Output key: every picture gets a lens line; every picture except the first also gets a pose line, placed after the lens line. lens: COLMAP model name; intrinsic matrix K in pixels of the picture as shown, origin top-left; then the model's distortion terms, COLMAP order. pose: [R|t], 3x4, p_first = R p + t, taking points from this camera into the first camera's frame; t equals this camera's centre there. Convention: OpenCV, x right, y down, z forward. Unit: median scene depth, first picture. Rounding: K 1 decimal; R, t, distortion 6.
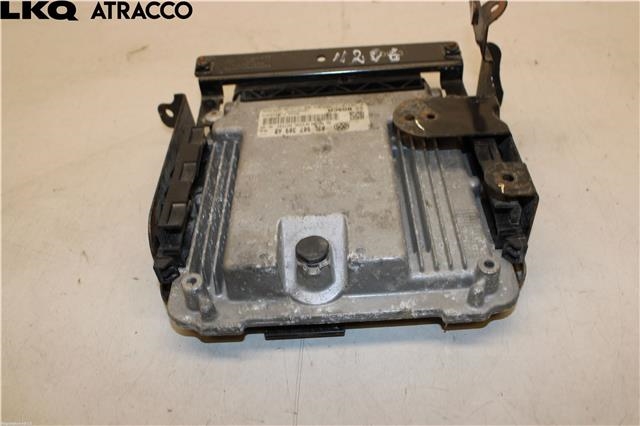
lens RADIAL K [[596.7, 0, 320.0], [0, 596.7, 213.0], [0, 0, 1]] dist [-0.145832, -0.000695]
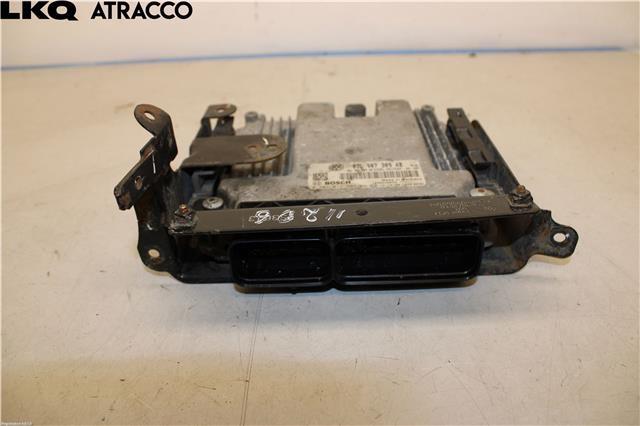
lens RADIAL K [[510.1, 0, 320.0], [0, 510.1, 213.0], [0, 0, 1]] dist [-0.143522, 0.000353]
pose [[-0.992635, 0.097431, 0.071999, 0.008735], [0.093327, 0.236050, 0.967249, -0.950541], [0.077245, 0.966844, -0.243405, 1.257043]]
